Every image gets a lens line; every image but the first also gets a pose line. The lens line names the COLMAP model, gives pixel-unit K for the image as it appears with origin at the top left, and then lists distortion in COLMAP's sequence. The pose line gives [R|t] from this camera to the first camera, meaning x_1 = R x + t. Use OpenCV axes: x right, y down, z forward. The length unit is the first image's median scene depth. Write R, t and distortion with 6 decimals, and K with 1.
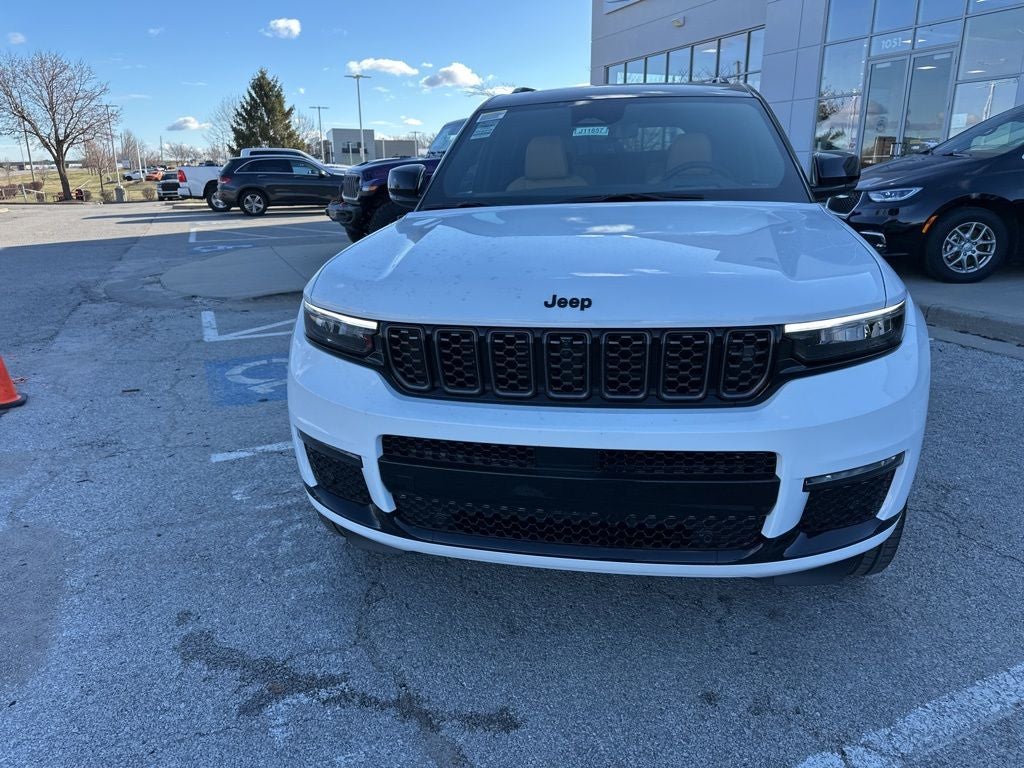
lens RADIAL K [[717.3, 0, 510.6], [0, 717.3, 380.3], [0, 0, 1]] dist [0.039693, -0.042906]
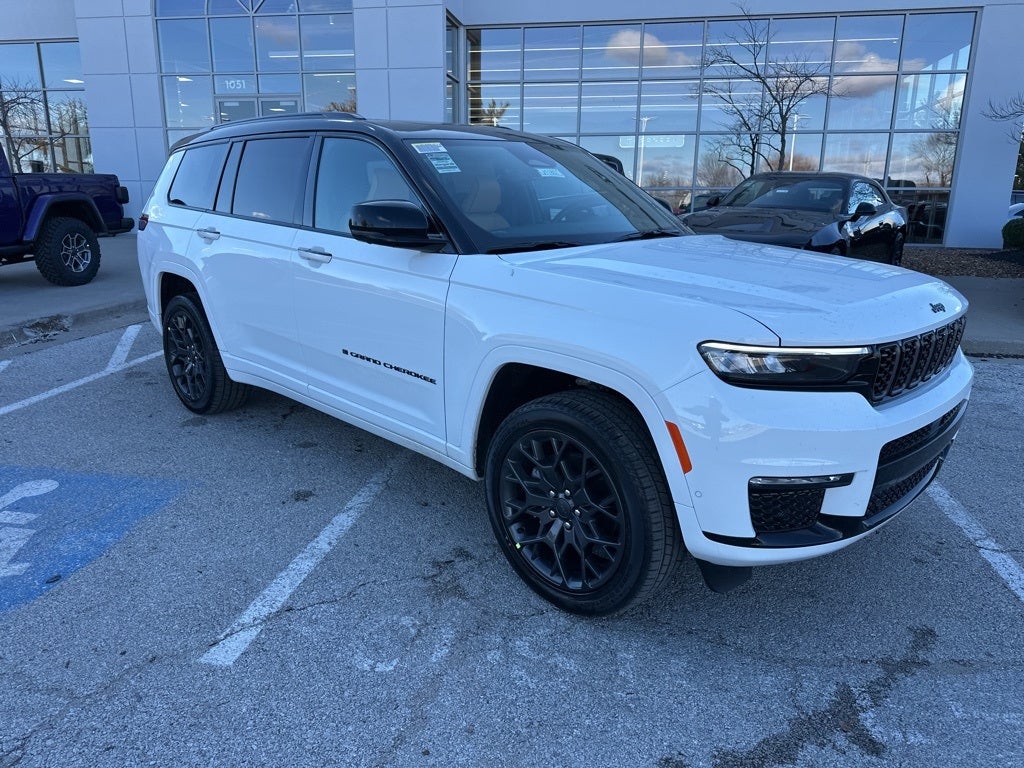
lens RADIAL K [[717.3, 0, 506.9], [0, 717.3, 383.9], [0, 0, 1]] dist [0.039693, -0.042906]
pose [[0.561997, -0.189196, 0.805211, -0.885636], [0.215217, 0.973406, 0.078505, -0.146154], [-0.798650, 0.129176, 0.587769, 0.491851]]
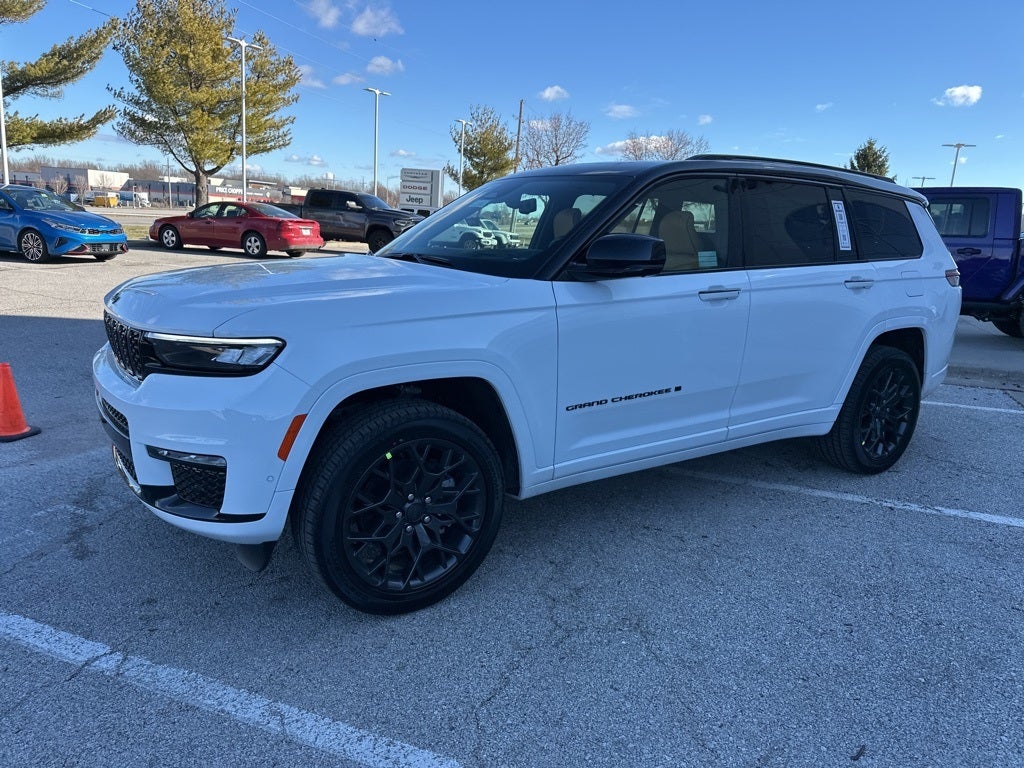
lens RADIAL K [[717.3, 0, 510.0], [0, 717.3, 384.8], [0, 0, 1]] dist [0.039693, -0.042906]
pose [[0.697886, 0.207951, -0.685355, 1.046514], [-0.262823, 0.964519, 0.025027, -0.110128], [0.666242, 0.162661, 0.727779, 0.257314]]
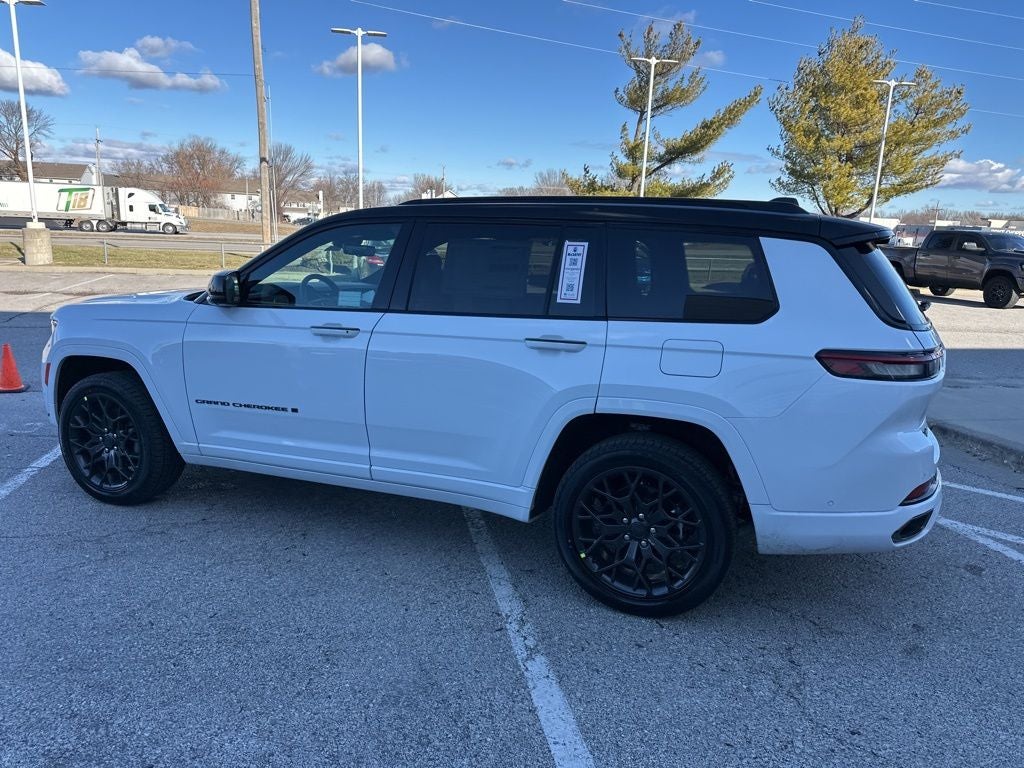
lens RADIAL K [[717.3, 0, 508.2], [0, 717.3, 378.9], [0, 0, 1]] dist [0.039693, -0.042906]
pose [[-0.196975, 0.205243, -0.958685, 1.564721], [-0.312195, 0.913810, 0.259781, -0.620829], [0.929374, 0.350467, -0.115922, 1.671479]]
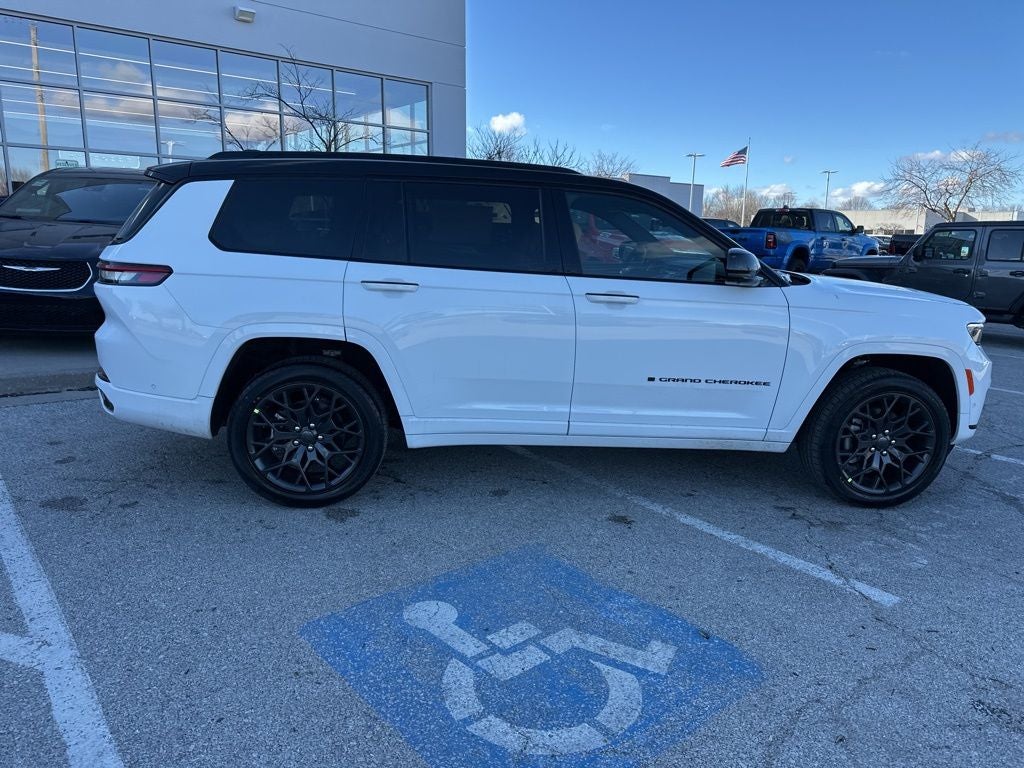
lens RADIAL K [[717.3, 0, 508.2], [0, 717.3, 377.0], [0, 0, 1]] dist [0.039693, -0.042906]
pose [[-0.276637, -0.183662, 0.943260, -1.242578], [0.251486, 0.933522, 0.255521, -0.549289], [-0.927484, 0.307904, -0.212059, 1.831013]]
